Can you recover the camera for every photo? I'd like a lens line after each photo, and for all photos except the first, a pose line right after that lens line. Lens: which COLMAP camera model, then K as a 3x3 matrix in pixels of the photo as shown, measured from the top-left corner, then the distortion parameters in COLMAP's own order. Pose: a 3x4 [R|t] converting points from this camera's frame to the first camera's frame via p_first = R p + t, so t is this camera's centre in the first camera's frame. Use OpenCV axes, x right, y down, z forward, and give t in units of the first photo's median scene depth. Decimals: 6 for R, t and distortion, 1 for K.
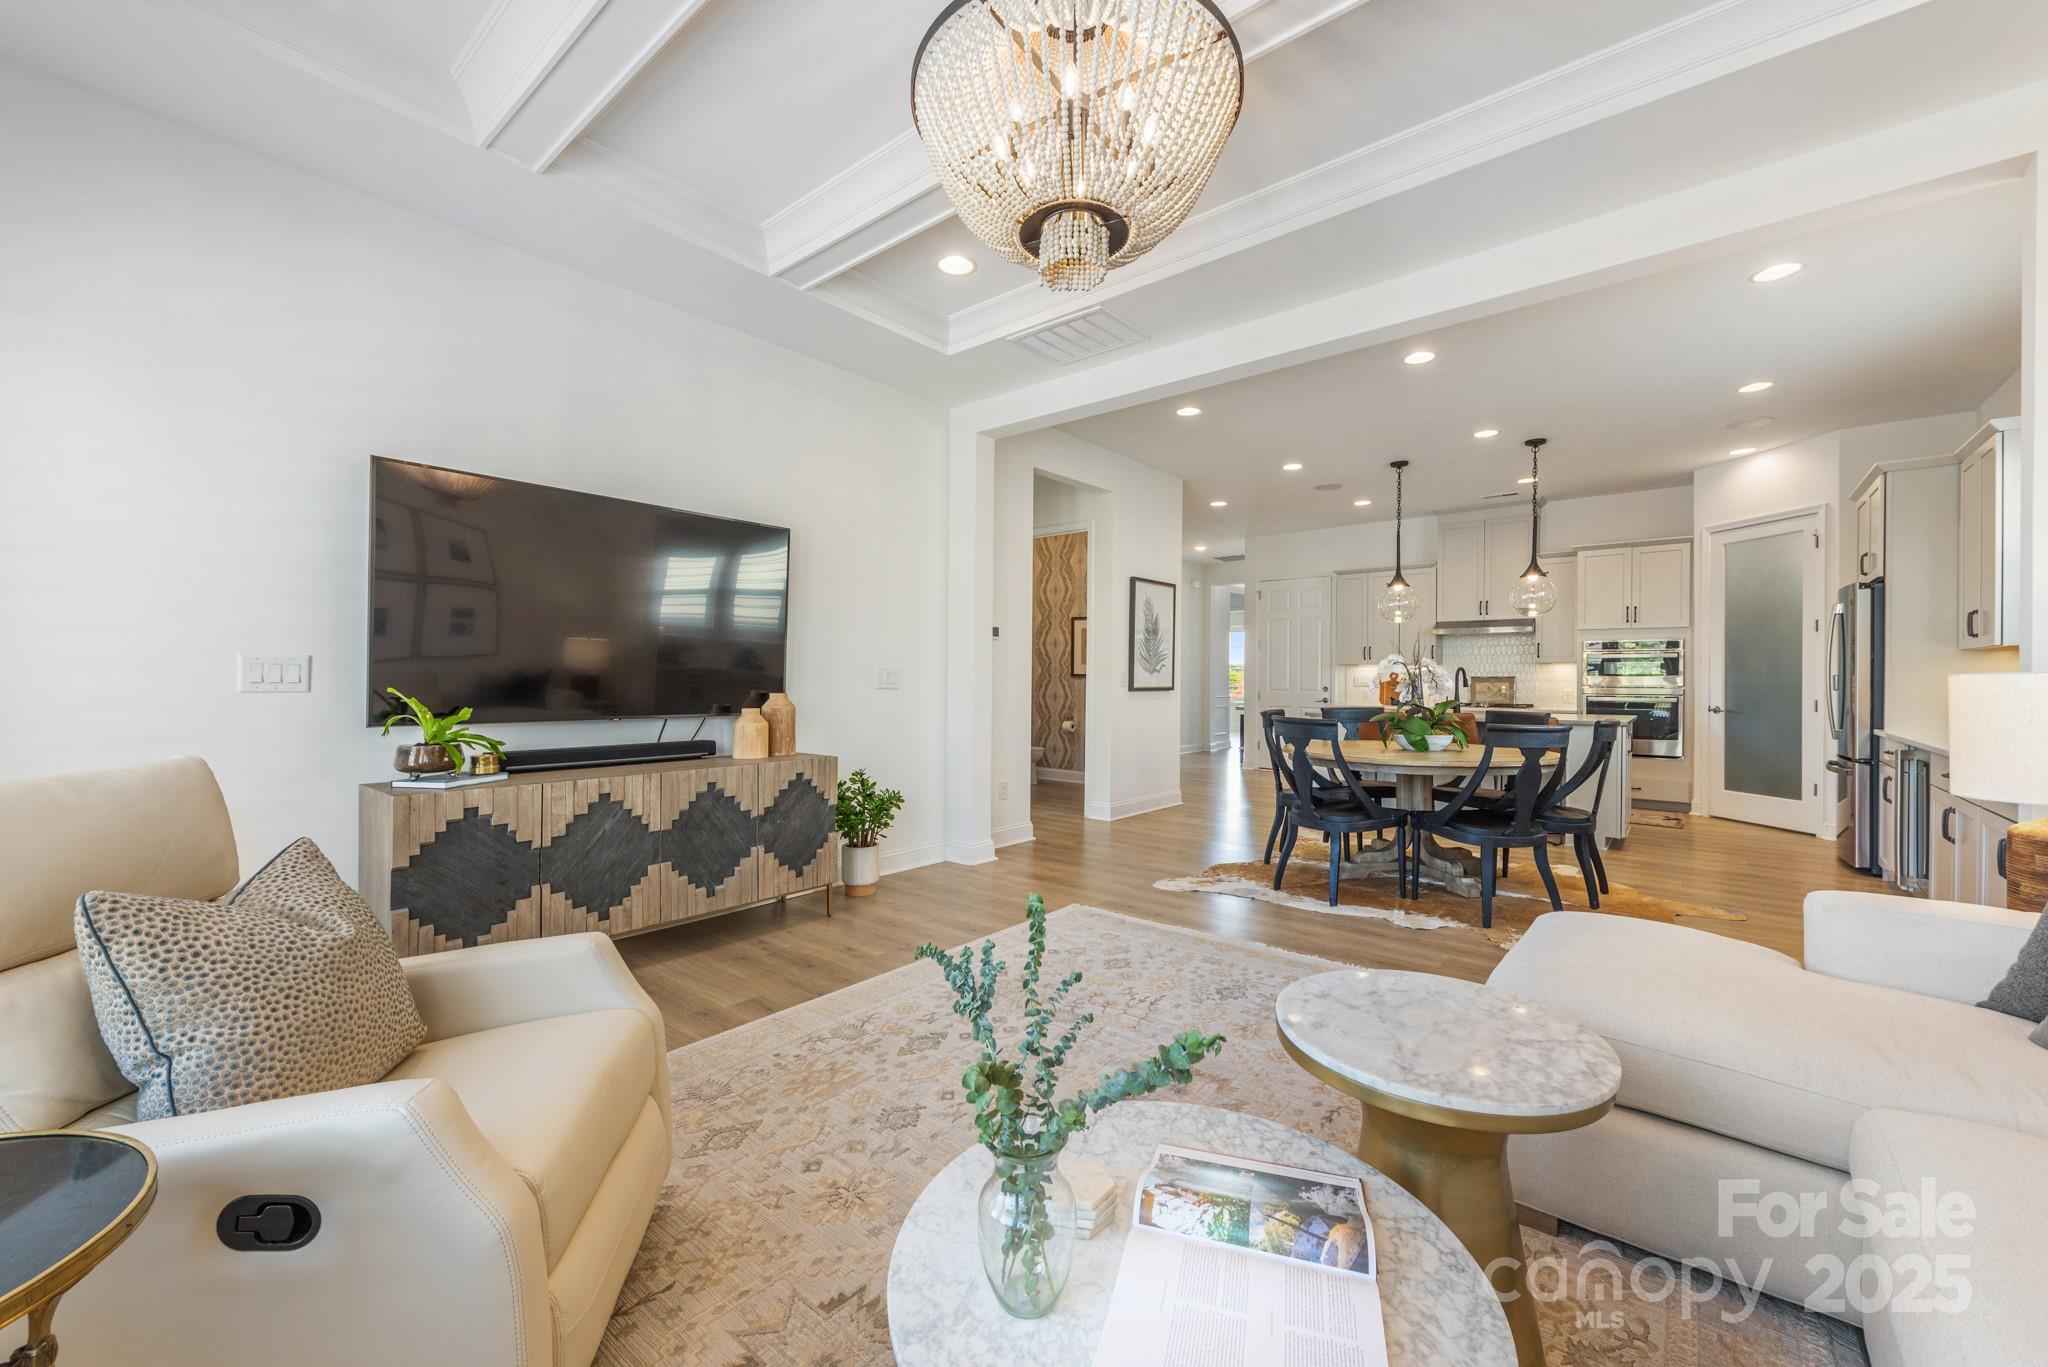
lens RADIAL K [[798.7, 0, 1026.5], [0, 798.7, 675.9], [0, 0, 1]] dist [0.008543, -0.002783]
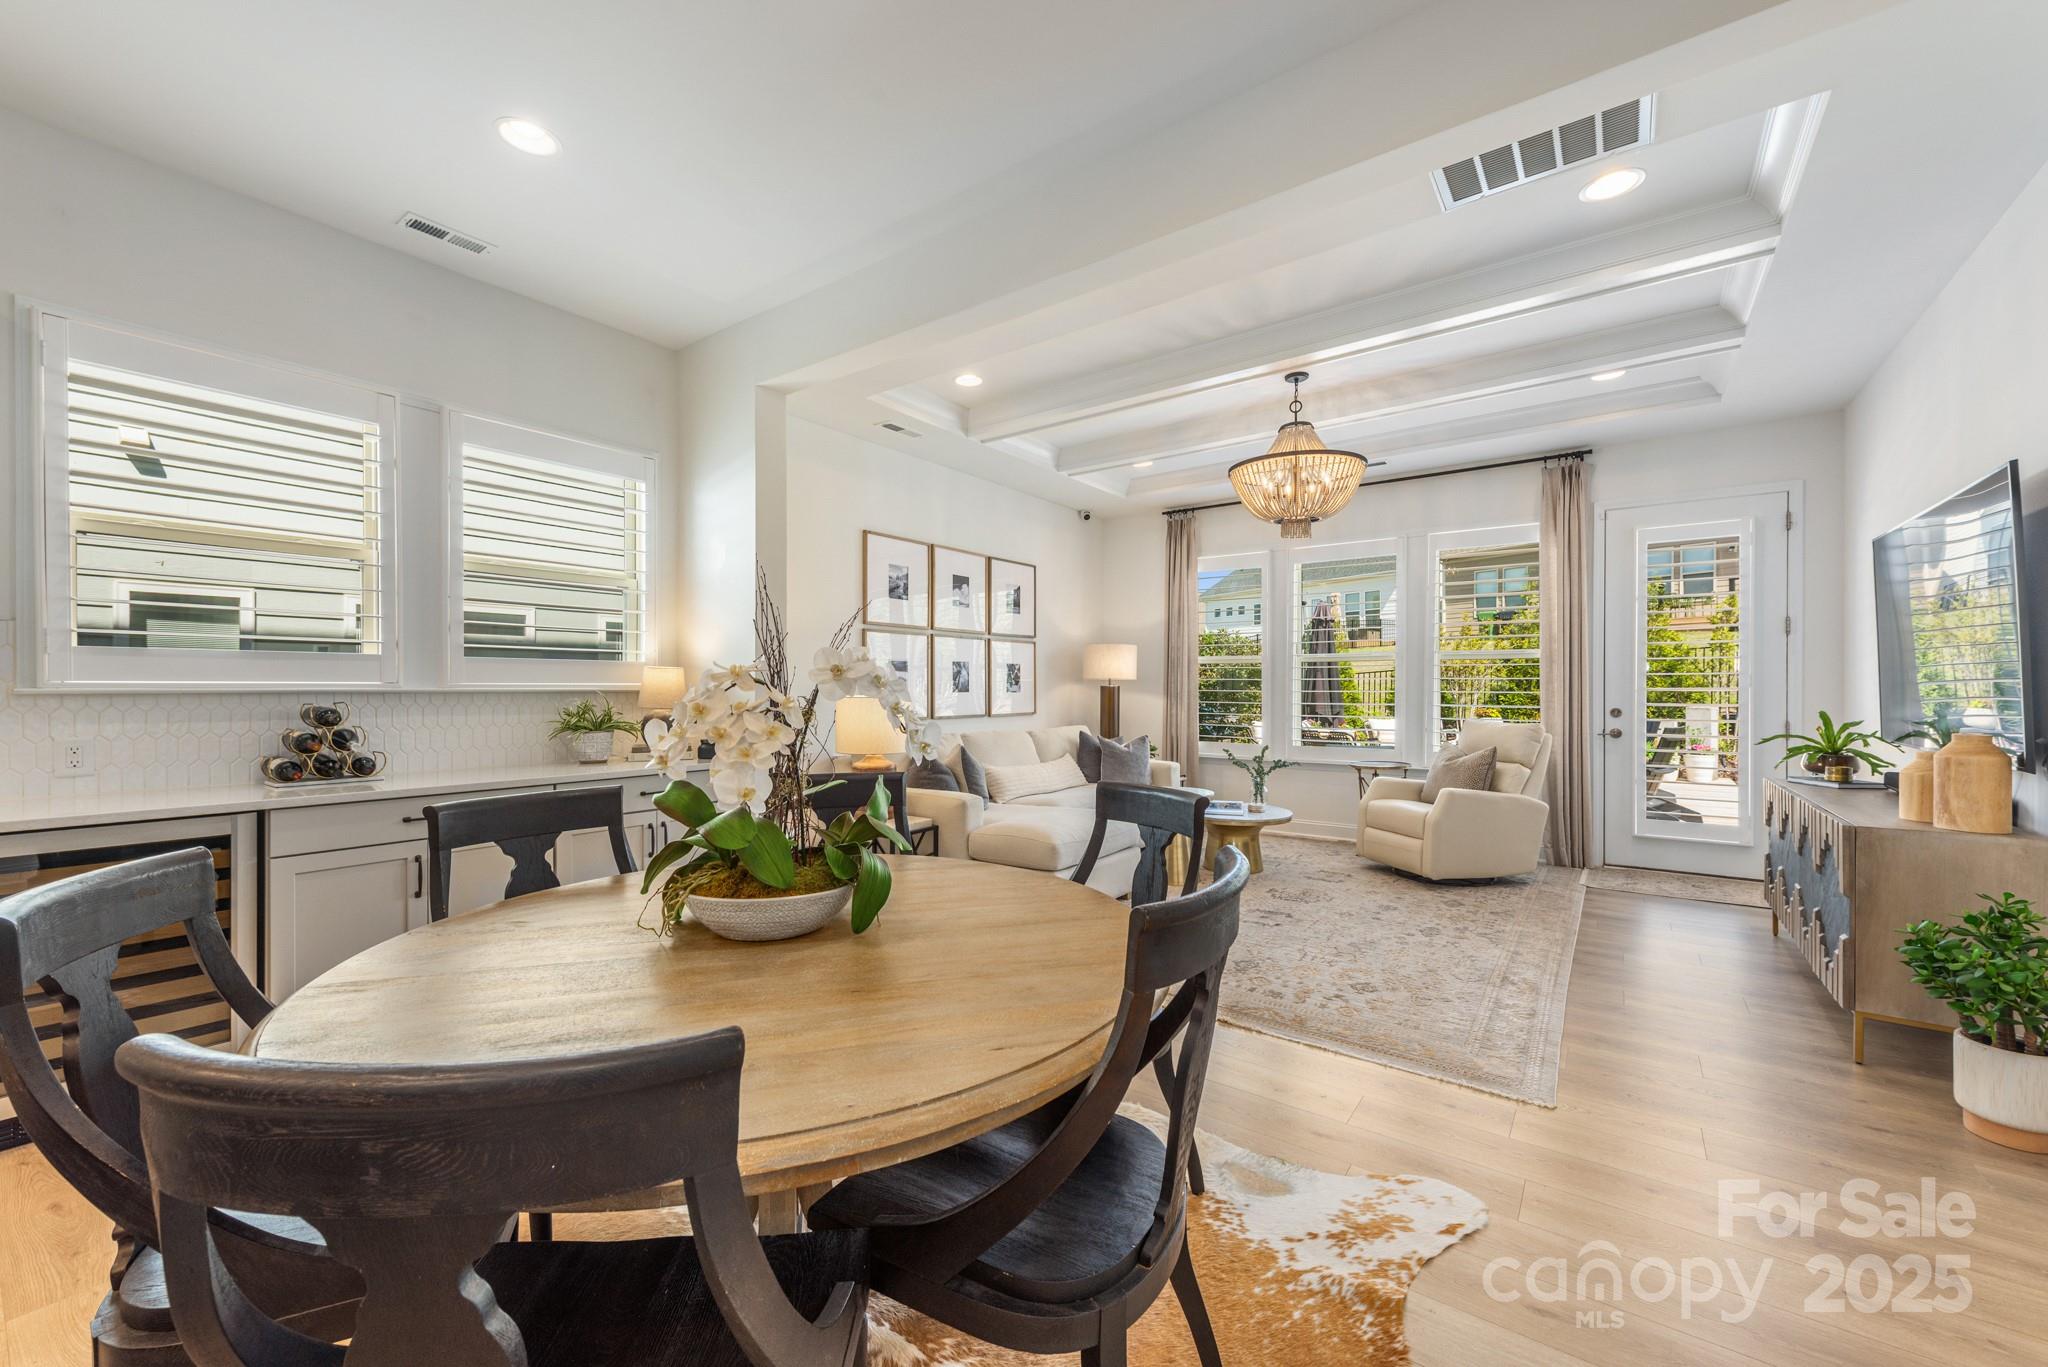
lens RADIAL K [[798.7, 0, 1028.7], [0, 798.7, 691.0], [0, 0, 1]] dist [0.008543, -0.002783]
pose [[-0.997894, -0.002972, -0.064796, 0.538152], [-0.003036, 0.999995, 0.000898, -0.010896], [0.064793, 0.001093, -0.997898, 1.771194]]
